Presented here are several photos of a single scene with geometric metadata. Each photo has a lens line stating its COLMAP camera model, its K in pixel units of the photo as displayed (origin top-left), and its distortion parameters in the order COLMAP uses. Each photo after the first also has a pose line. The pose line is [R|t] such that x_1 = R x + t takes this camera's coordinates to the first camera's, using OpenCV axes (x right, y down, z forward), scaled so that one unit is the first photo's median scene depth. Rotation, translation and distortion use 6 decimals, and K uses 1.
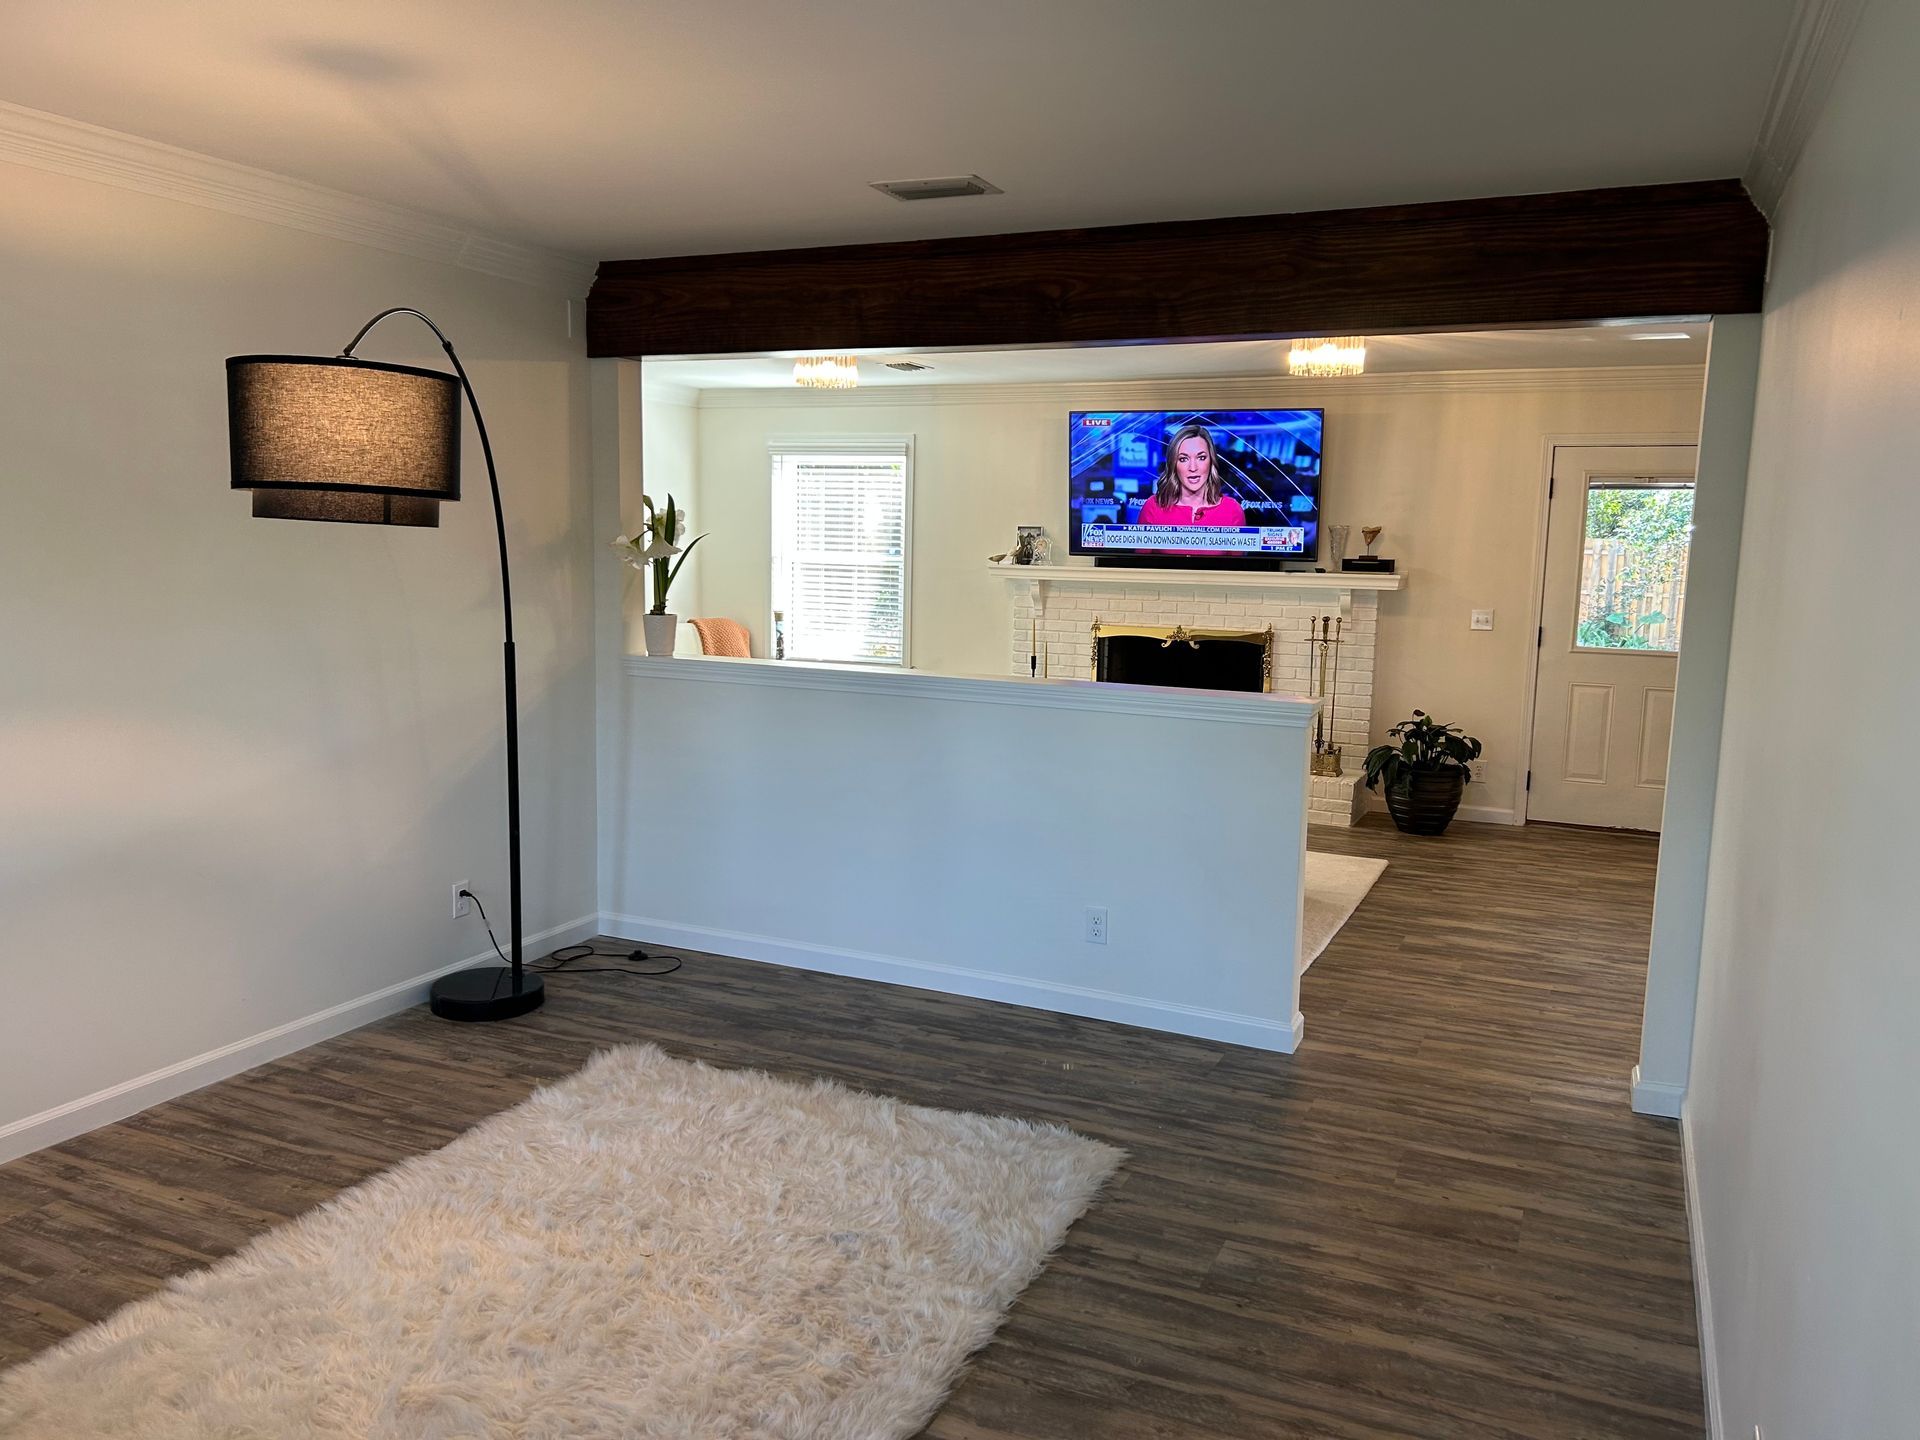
lens RADIAL K [[1464.7, 0, 951.0], [0, 1464.7, 720.9], [0, 0, 1]] dist [0.059853, -0.073449]
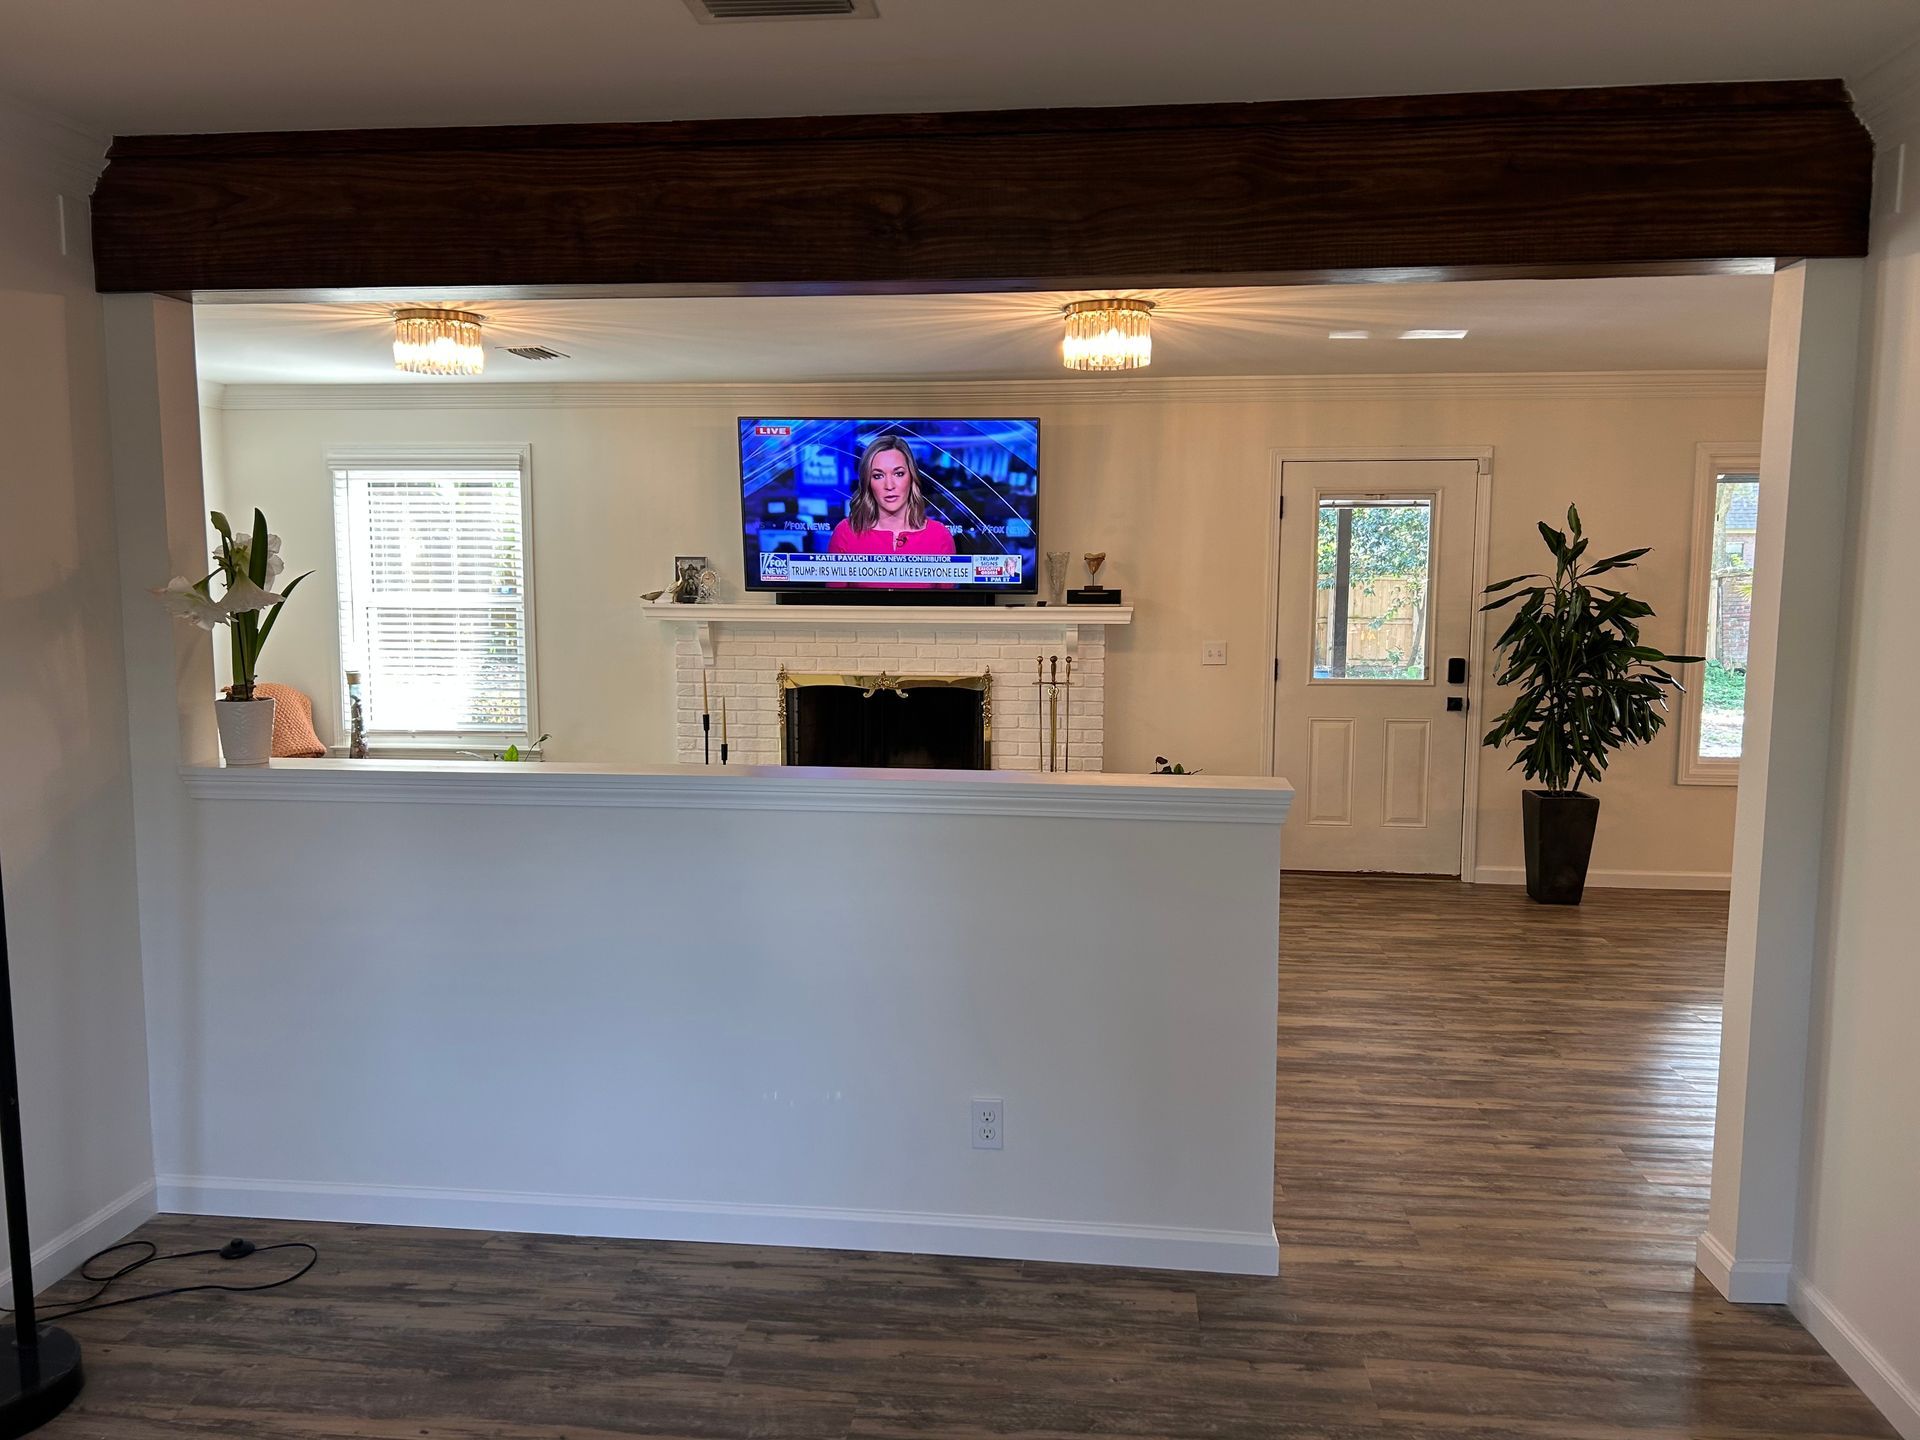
lens RADIAL K [[1464.7, 0, 968.5], [0, 1464.7, 722.2], [0, 0, 1]] dist [0.059853, -0.073449]
pose [[0.947844, -0.051588, 0.314531, -0.107665], [0.058380, 0.998220, -0.012206, -0.037935], [-0.313341, 0.029932, 0.949169, 0.307174]]
